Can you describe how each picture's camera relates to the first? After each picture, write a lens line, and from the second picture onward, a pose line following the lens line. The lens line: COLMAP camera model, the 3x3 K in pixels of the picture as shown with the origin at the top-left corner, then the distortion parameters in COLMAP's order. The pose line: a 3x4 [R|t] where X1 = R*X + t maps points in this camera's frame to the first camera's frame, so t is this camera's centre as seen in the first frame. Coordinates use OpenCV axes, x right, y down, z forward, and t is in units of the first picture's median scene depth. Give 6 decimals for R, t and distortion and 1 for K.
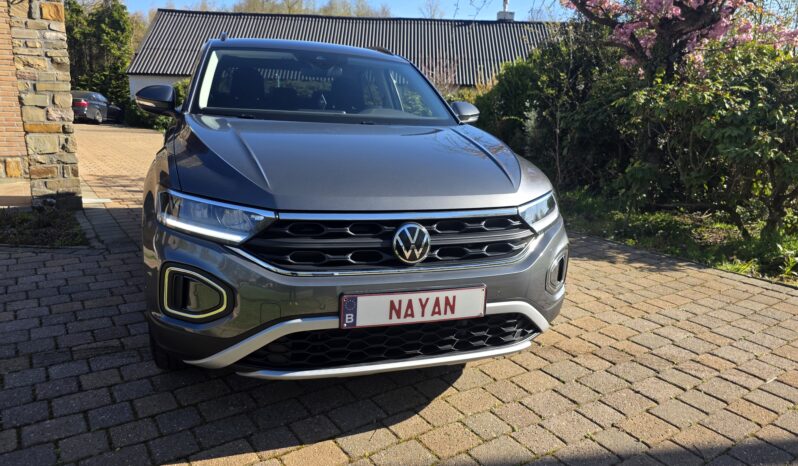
lens RADIAL K [[537.7, 0, 396.4], [0, 537.7, 231.7], [0, 0, 1]] dist [0.049975, -0.048490]
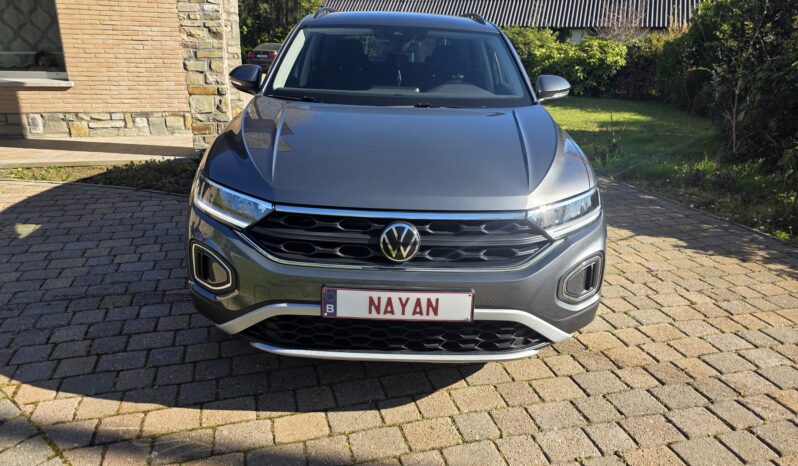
lens RADIAL K [[537.7, 0, 397.2], [0, 537.7, 228.3], [0, 0, 1]] dist [0.049975, -0.048490]
pose [[0.948483, 0.089357, -0.303967, 0.248623], [-0.062044, 0.993213, 0.098376, -0.078547], [0.310695, -0.074448, 0.947590, 0.029310]]
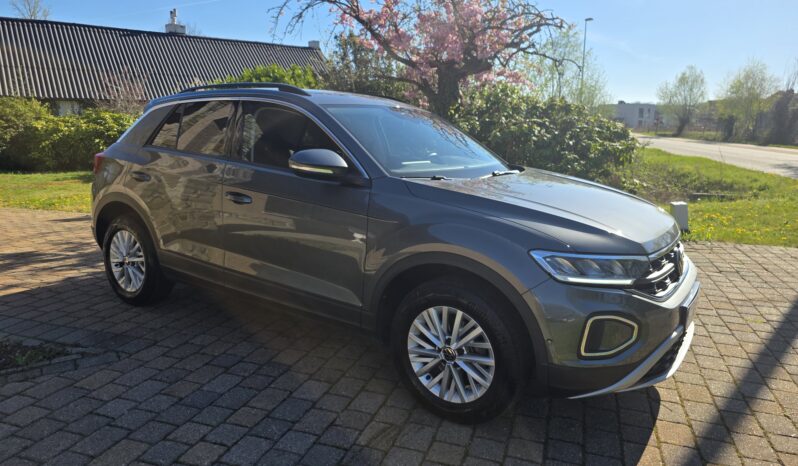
lens RADIAL K [[537.7, 0, 399.2], [0, 537.7, 232.5], [0, 0, 1]] dist [0.049975, -0.048490]
pose [[0.802991, -0.141640, 0.578915, -1.033814], [0.152147, 0.987882, 0.030661, -0.159079], [-0.576243, 0.063460, 0.814811, 0.193911]]
